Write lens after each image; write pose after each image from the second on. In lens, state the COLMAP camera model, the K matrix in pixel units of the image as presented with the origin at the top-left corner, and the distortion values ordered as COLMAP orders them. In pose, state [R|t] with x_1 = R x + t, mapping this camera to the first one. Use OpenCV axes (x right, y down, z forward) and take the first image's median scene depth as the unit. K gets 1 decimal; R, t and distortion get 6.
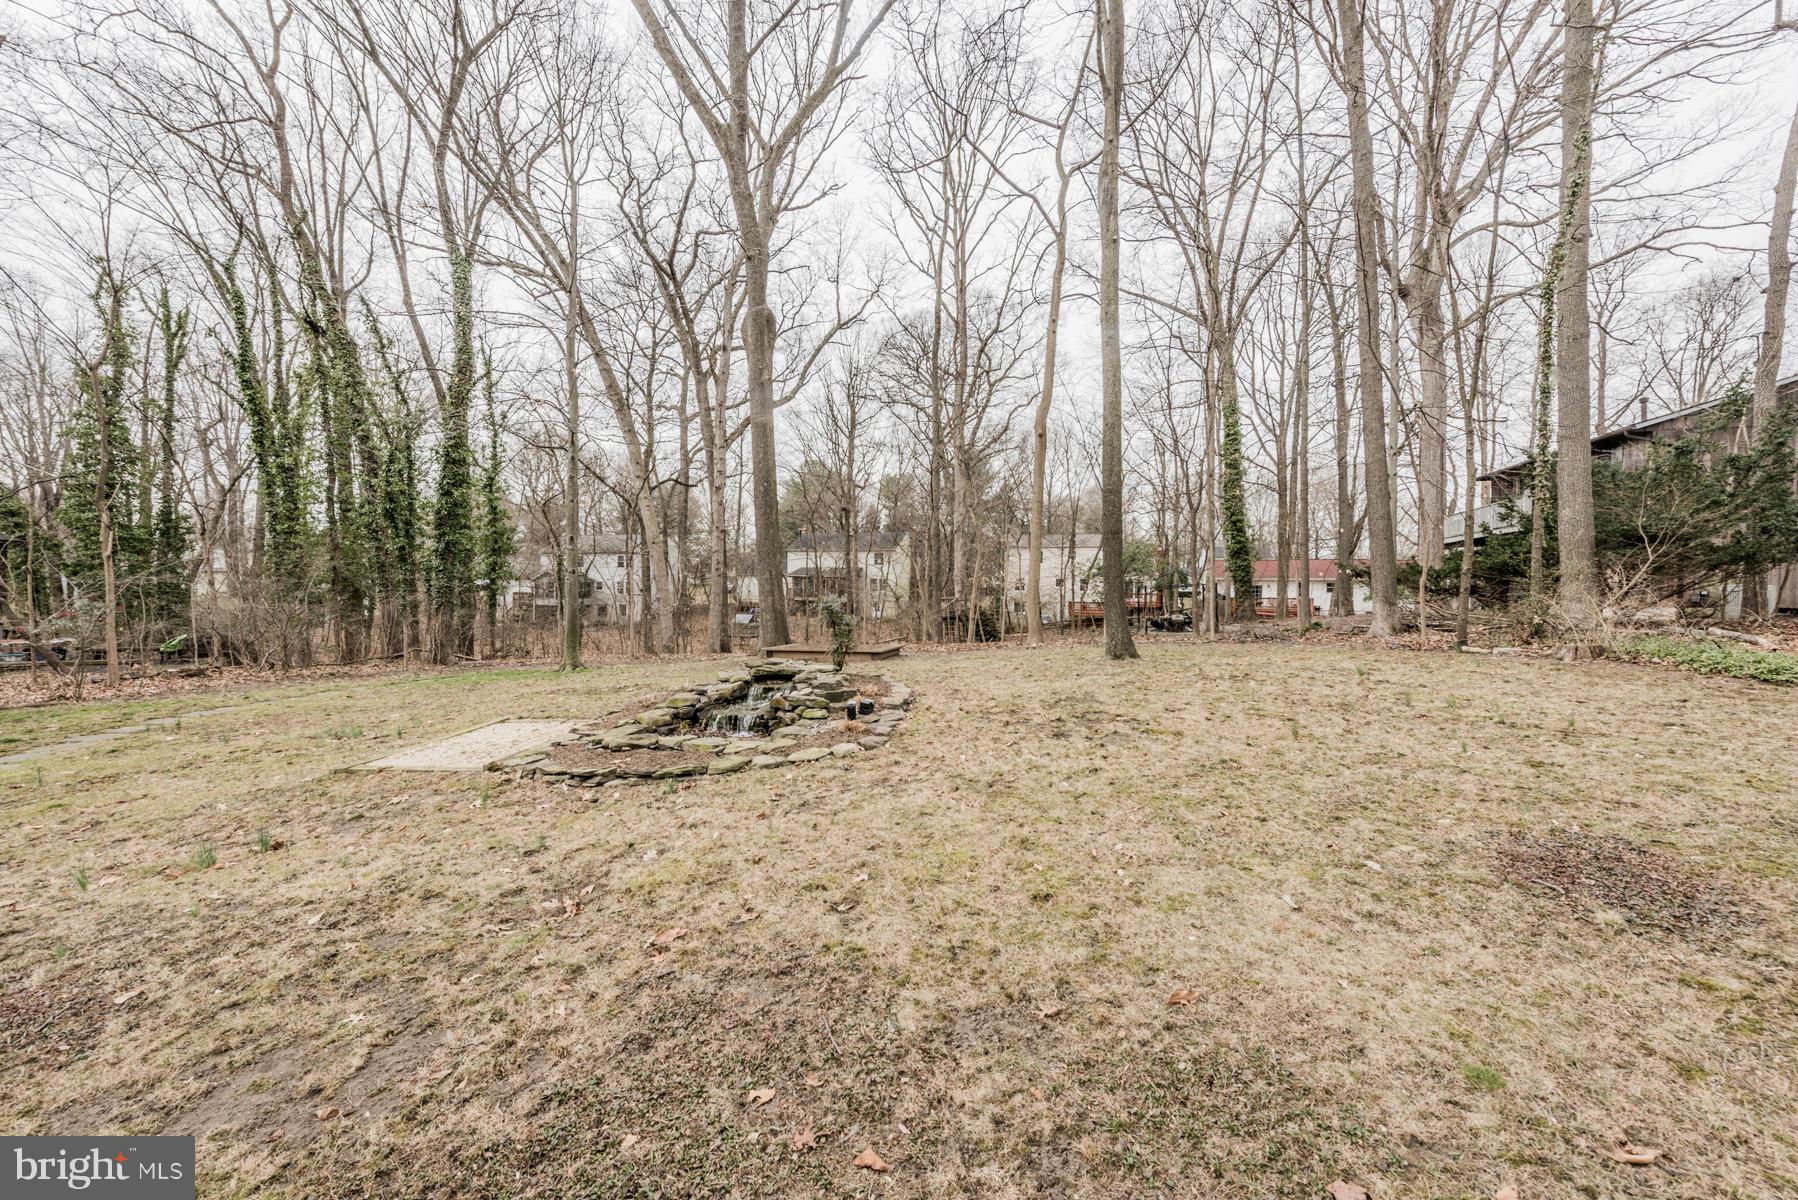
lens RADIAL K [[708.2, 0, 906.4], [0, 708.2, 600.4], [0, 0, 1]] dist [0.015767, -0.001243]
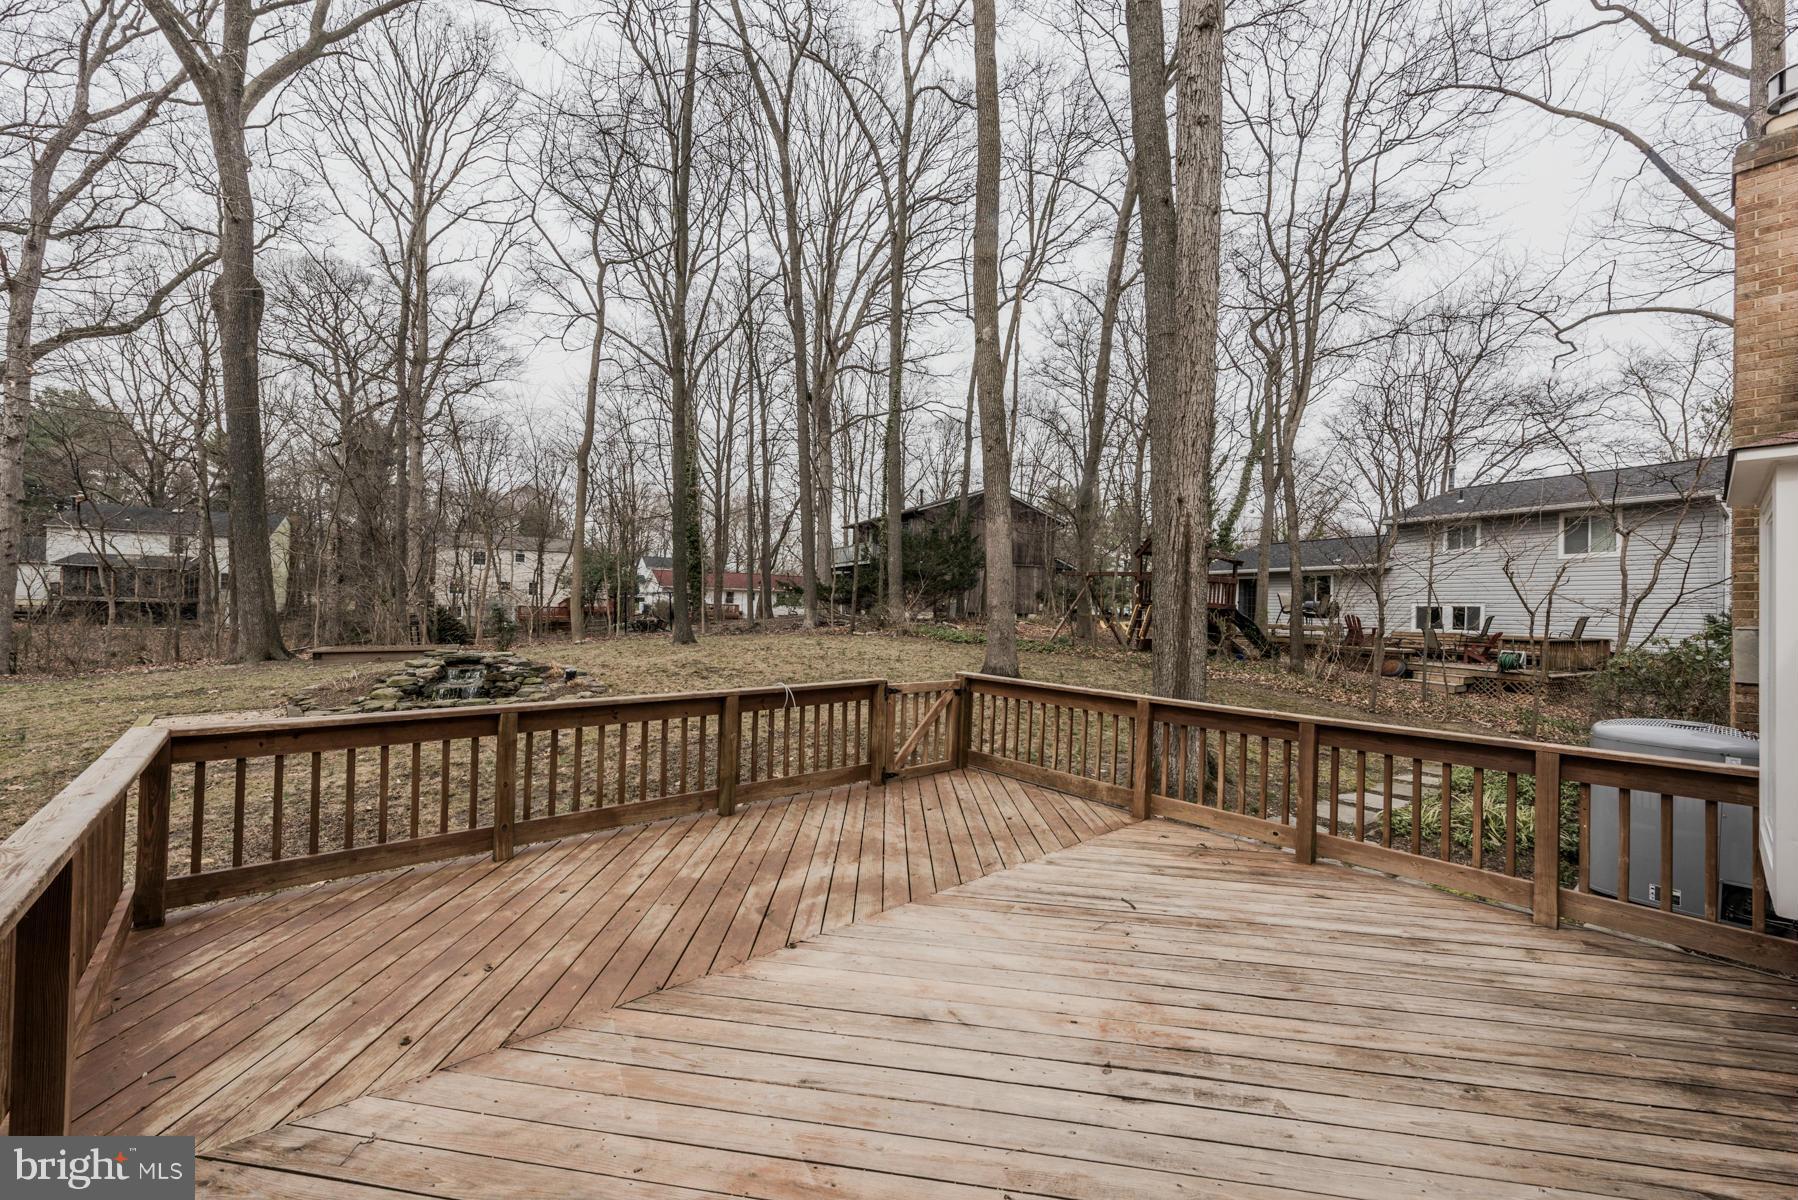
lens RADIAL K [[708.2, 0, 909.3], [0, 708.2, 605.0], [0, 0, 1]] dist [0.015767, -0.001243]
pose [[0.710498, 0.009023, 0.703642, -0.238158], [-0.008613, 0.999954, -0.004126, 0.000168], [-0.703647, -0.003129, 0.710543, -0.236313]]
